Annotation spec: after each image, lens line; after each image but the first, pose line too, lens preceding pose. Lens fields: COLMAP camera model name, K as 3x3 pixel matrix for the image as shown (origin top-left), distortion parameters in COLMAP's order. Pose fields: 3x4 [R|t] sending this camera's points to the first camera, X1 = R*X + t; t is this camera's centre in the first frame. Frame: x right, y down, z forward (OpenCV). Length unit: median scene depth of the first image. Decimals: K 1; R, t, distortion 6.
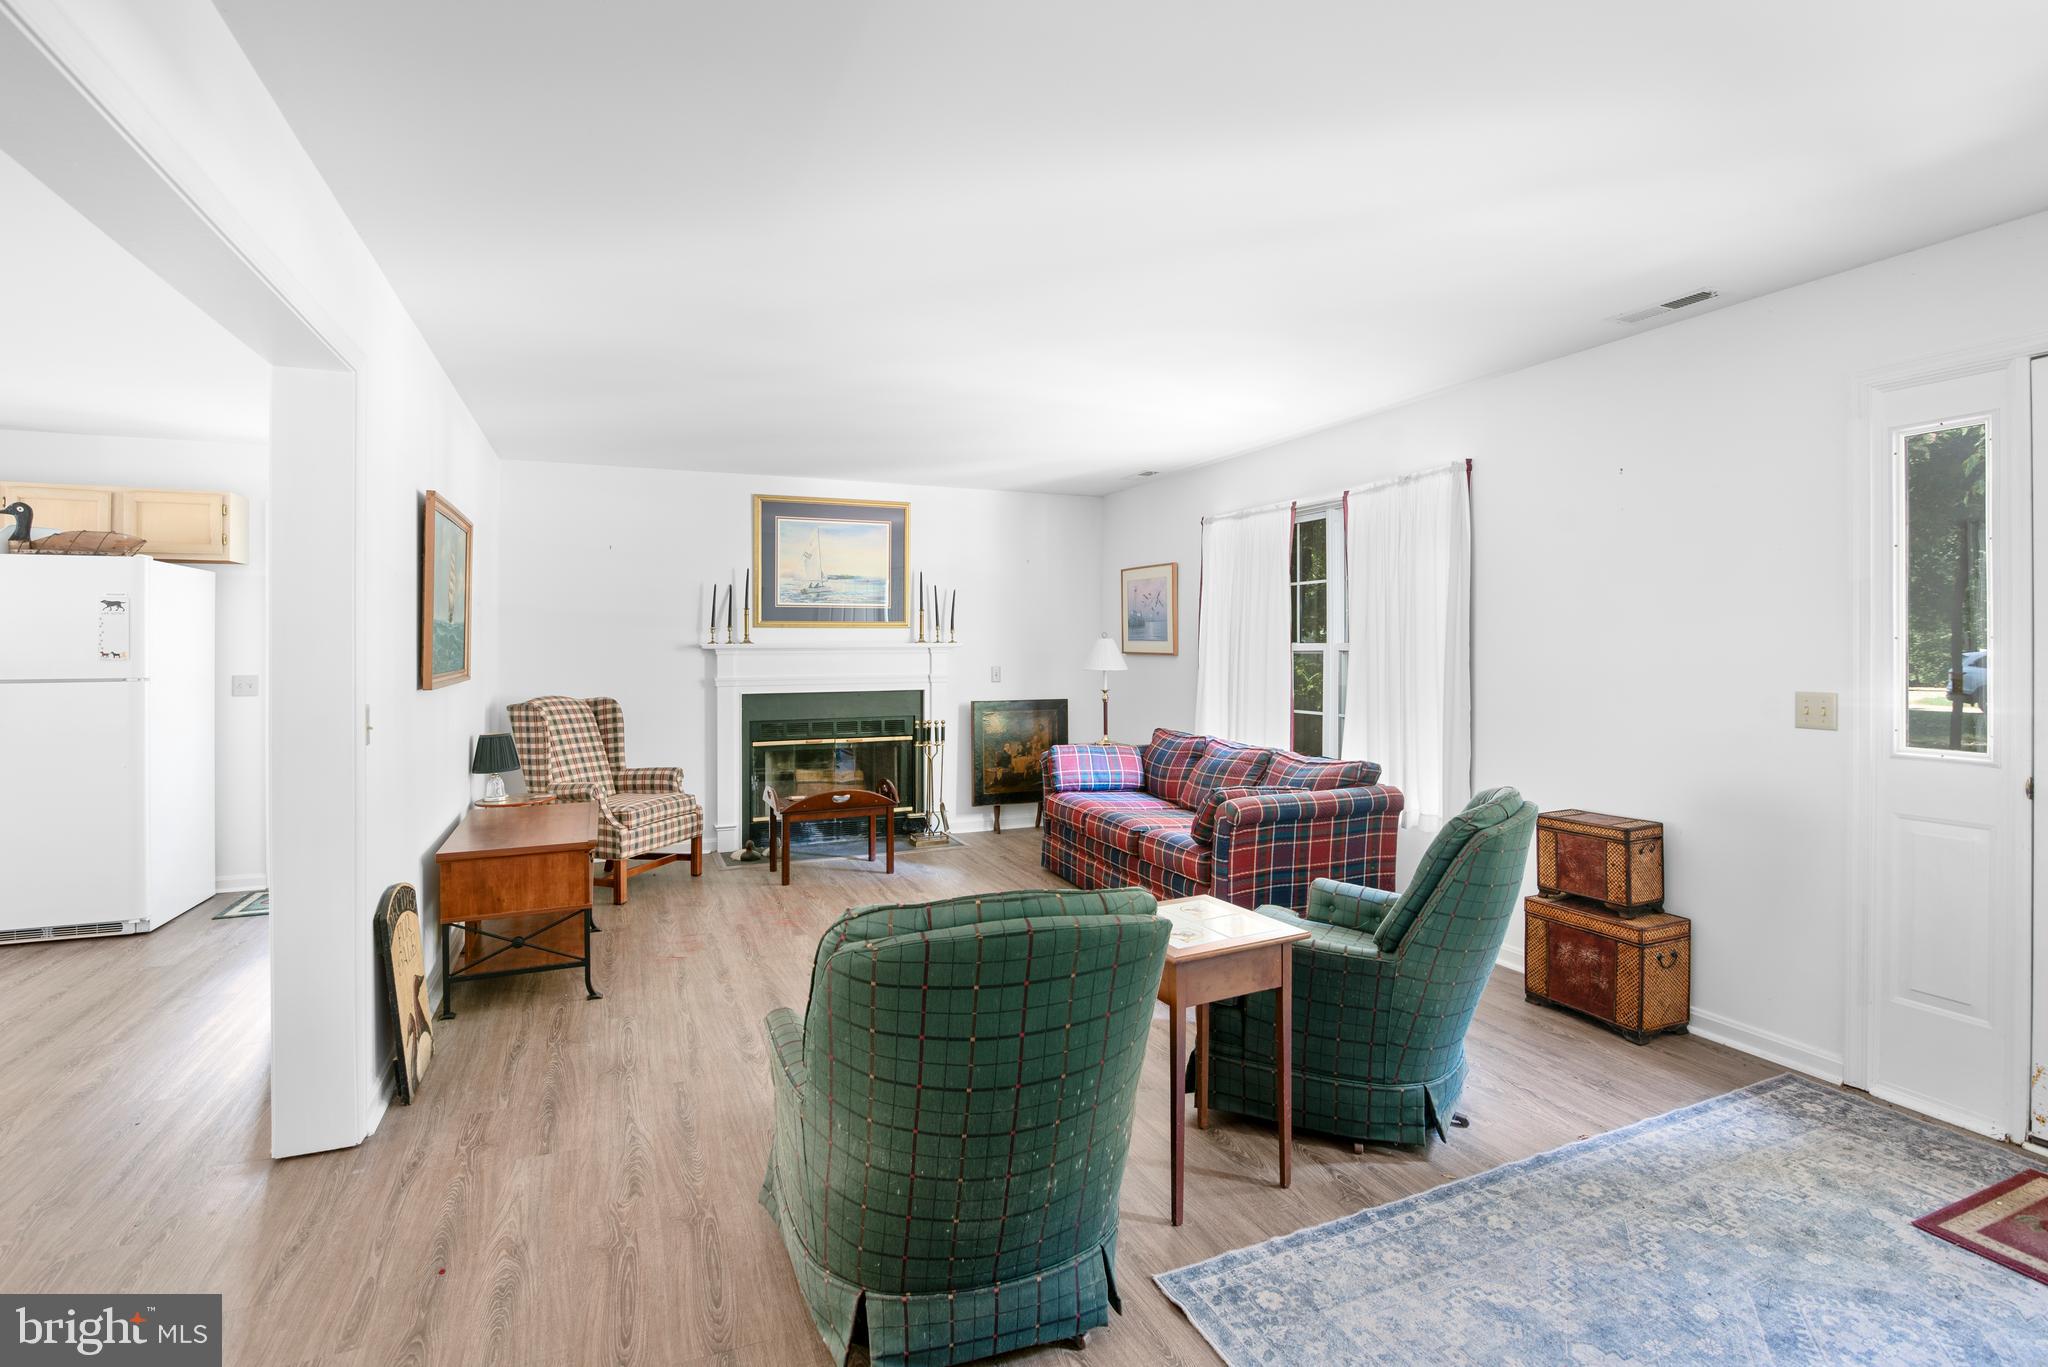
lens RADIAL K [[941.1, 0, 1030.1], [0, 941.1, 640.7], [0, 0, 1]] dist [-0.017600, -0.000674]
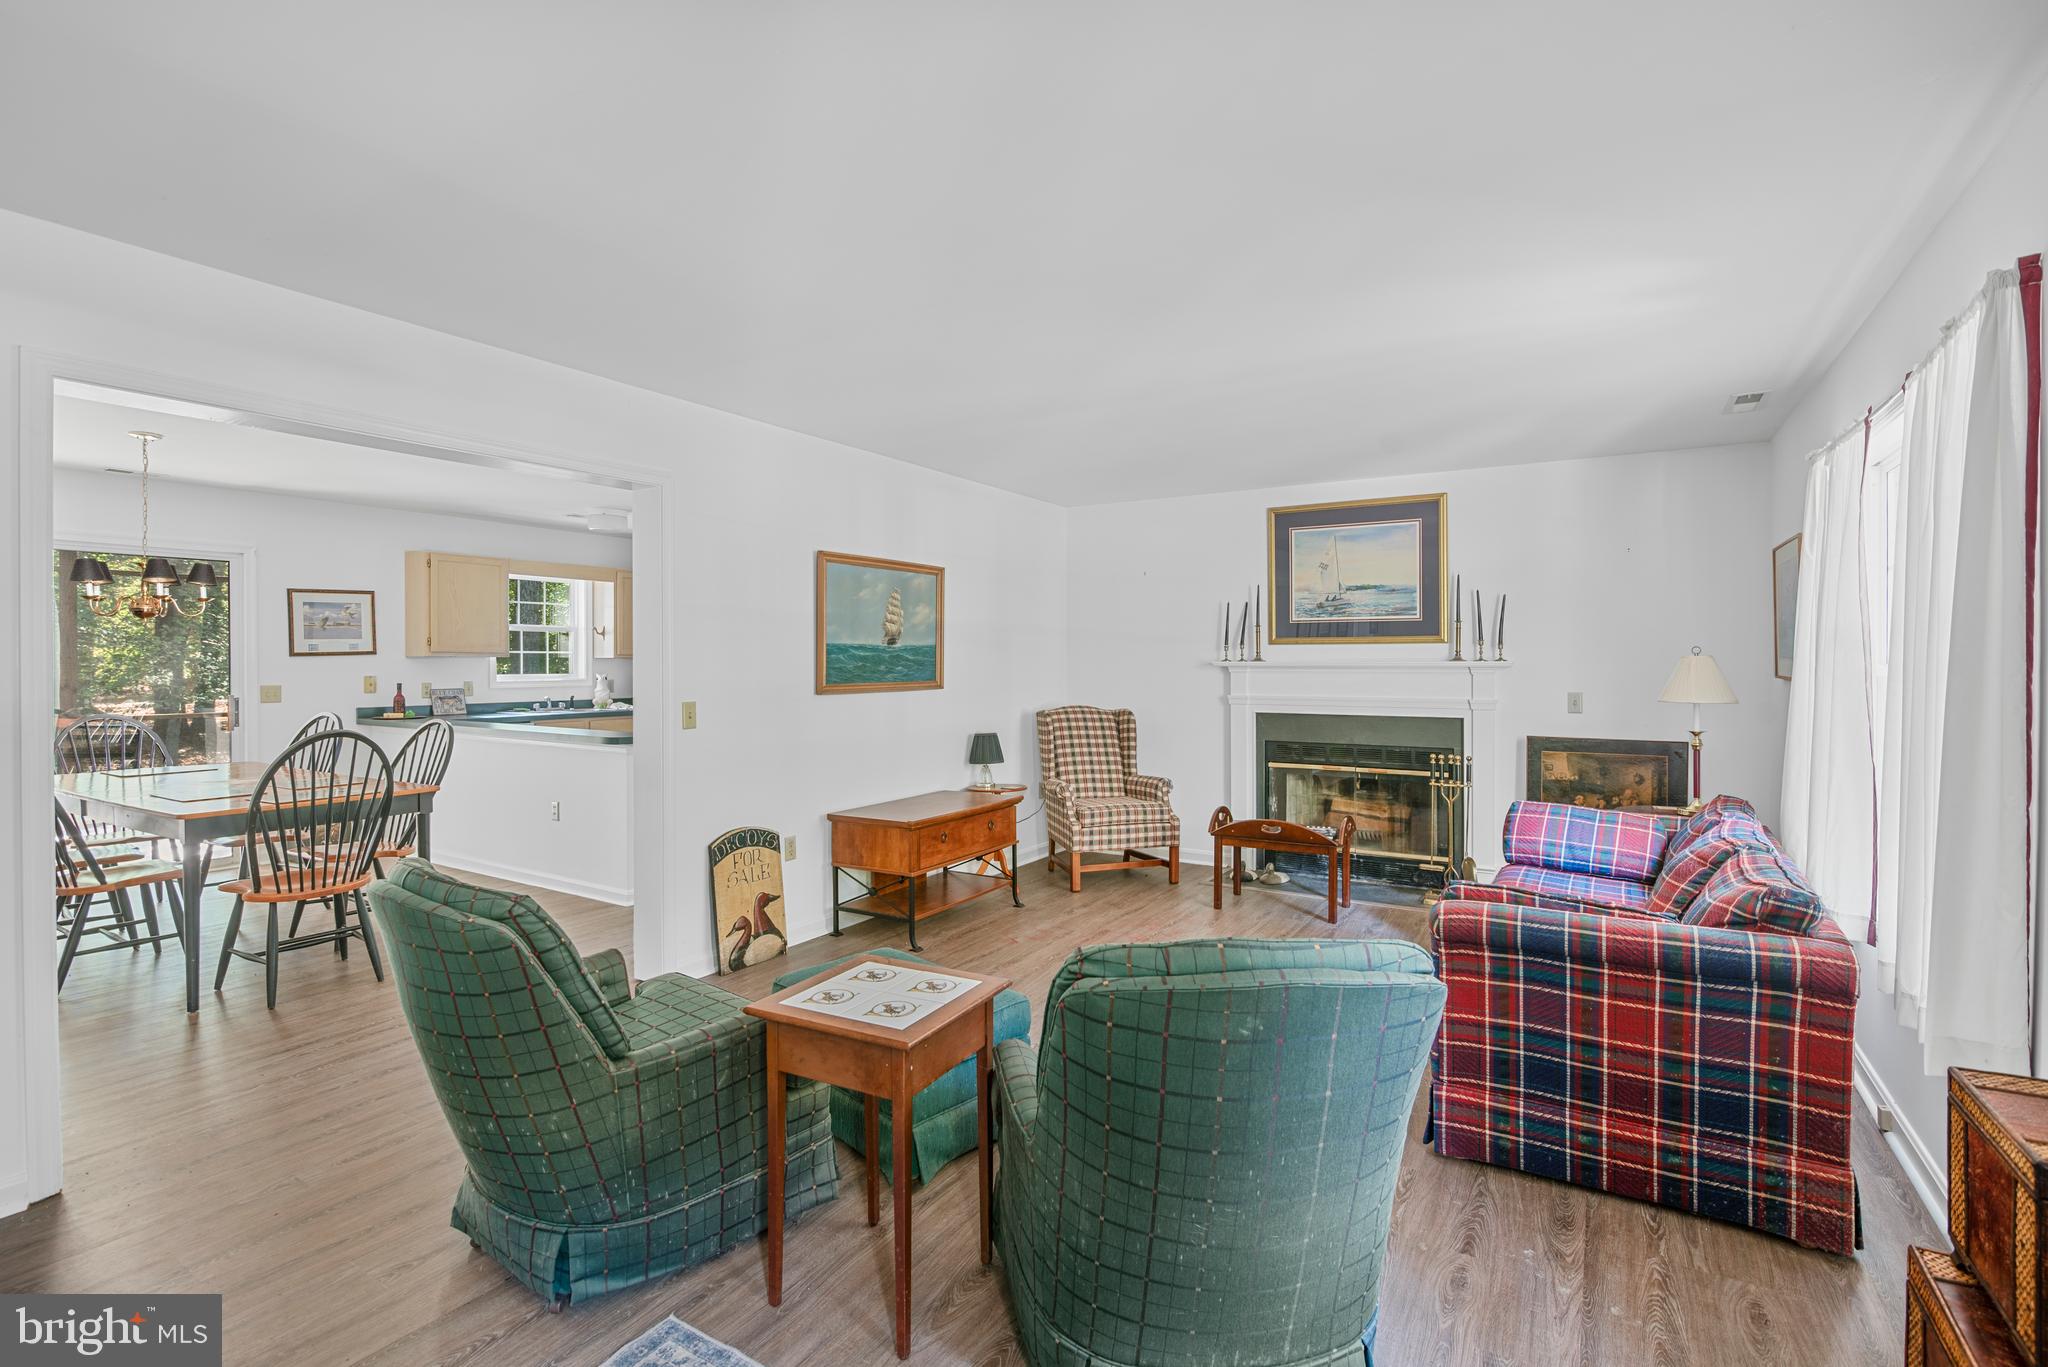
lens RADIAL K [[941.1, 0, 1038.5], [0, 941.1, 672.0], [0, 0, 1]] dist [-0.017600, -0.000674]
pose [[0.590030, 0.012337, -0.807287, 0.361576], [0.000809, 0.999874, 0.015872, -0.001690], [0.807381, -0.010019, 0.589946, 0.236872]]
